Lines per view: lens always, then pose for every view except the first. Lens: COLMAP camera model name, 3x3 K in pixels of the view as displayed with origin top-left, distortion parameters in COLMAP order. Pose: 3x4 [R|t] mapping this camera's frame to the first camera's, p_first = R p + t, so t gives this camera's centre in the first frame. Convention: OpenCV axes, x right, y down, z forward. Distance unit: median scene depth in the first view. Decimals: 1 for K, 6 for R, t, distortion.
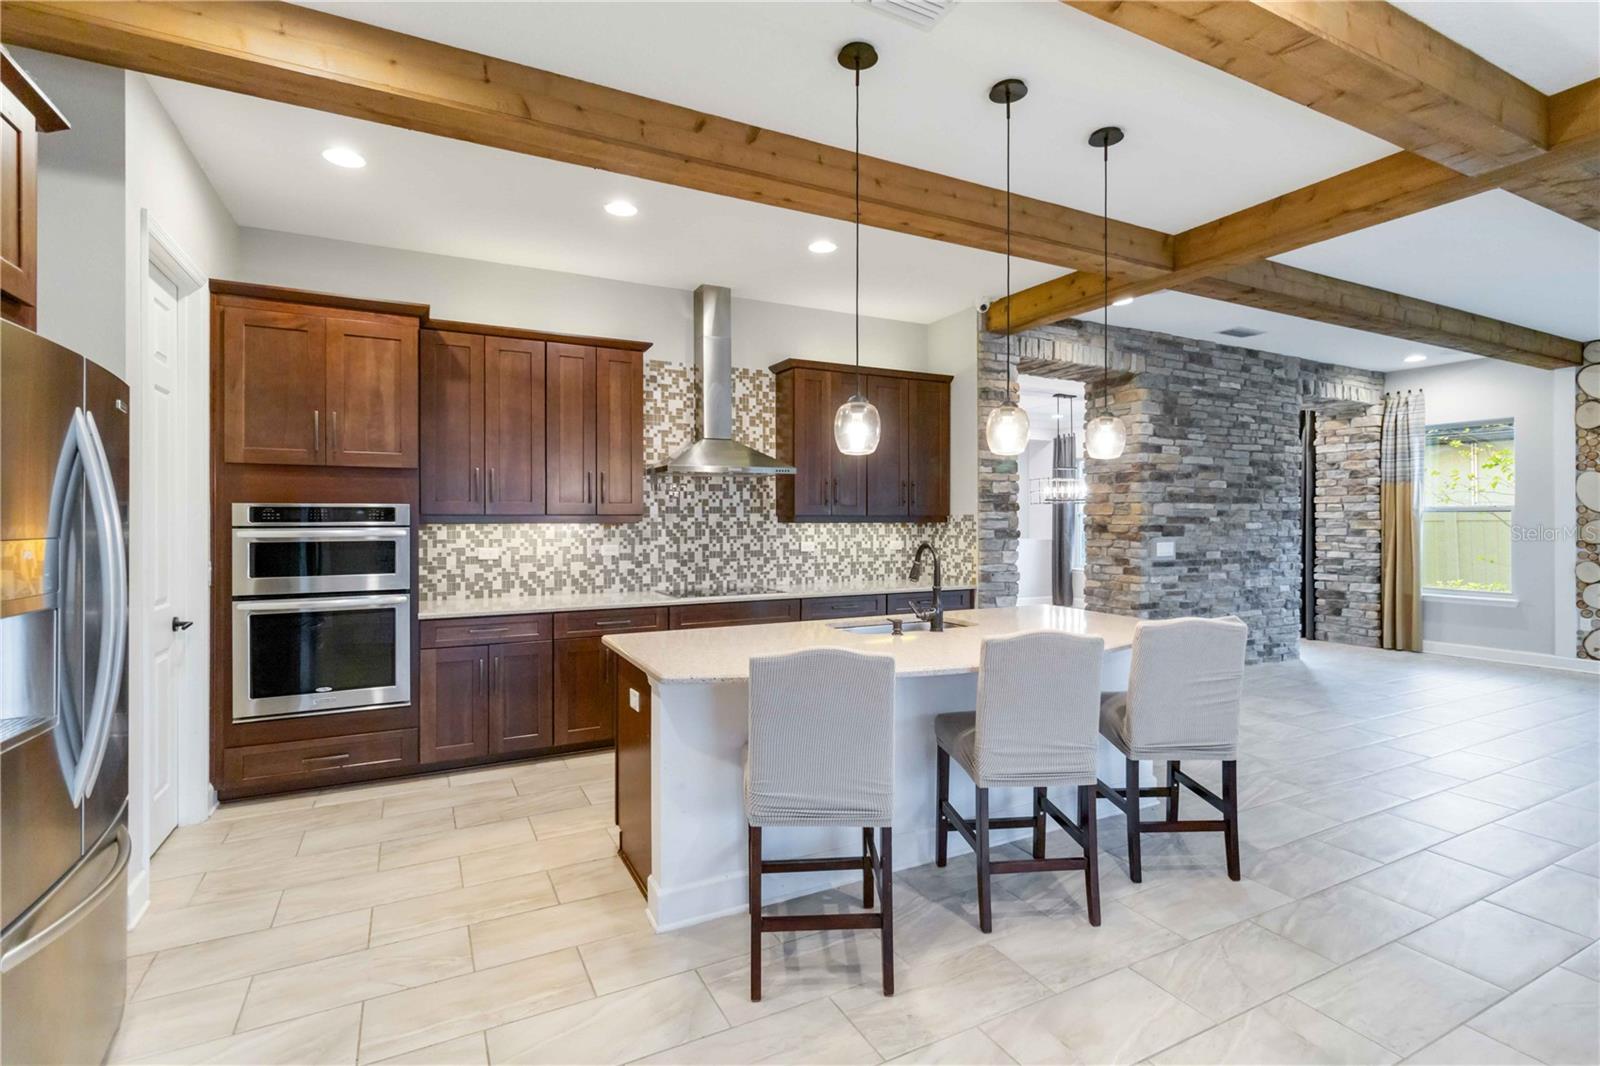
lens RADIAL K [[754.2, 0, 806.1], [0, 754.2, 518.6], [0, 0, 1]] dist [0.001837, 0.000788]
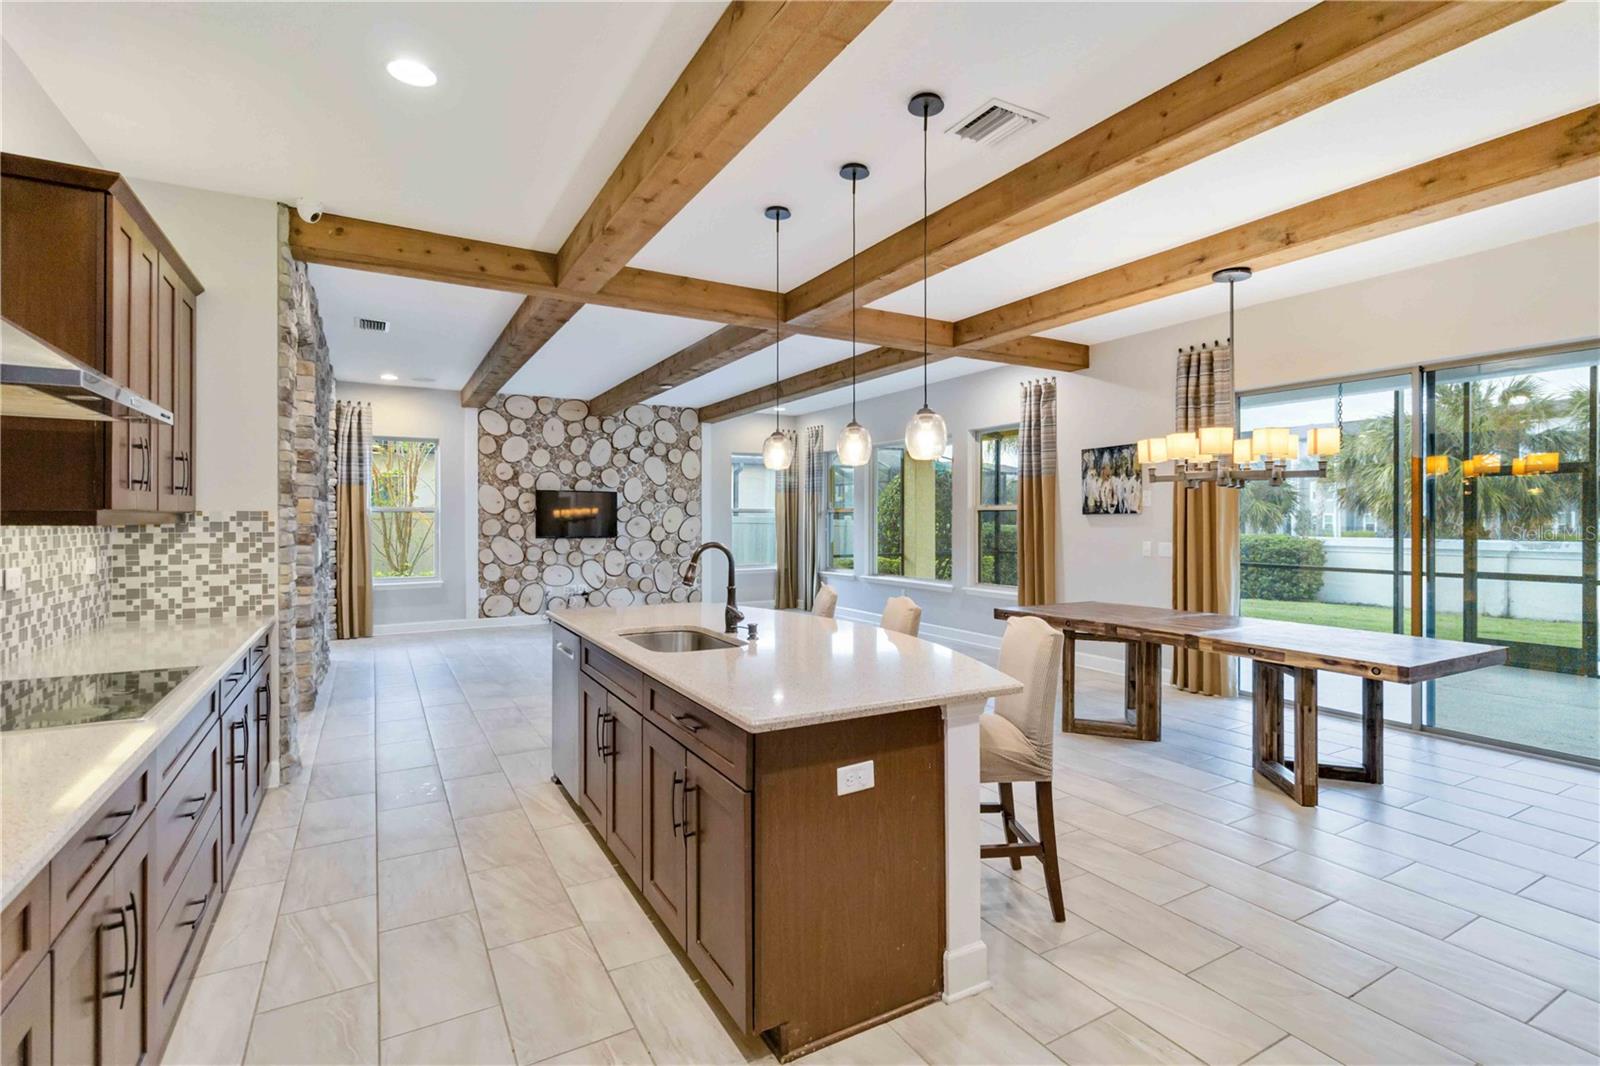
lens RADIAL K [[754.6, 0, 807.1], [0, 754.6, 520.1], [0, 0, 1]] dist [0.002261, 0.000156]
pose [[-0.042661, -0.001513, 0.999088, -0.497955], [-0.001889, 0.999997, 0.001433, 0.001043], [-0.999088, -0.001826, -0.042664, 0.582320]]
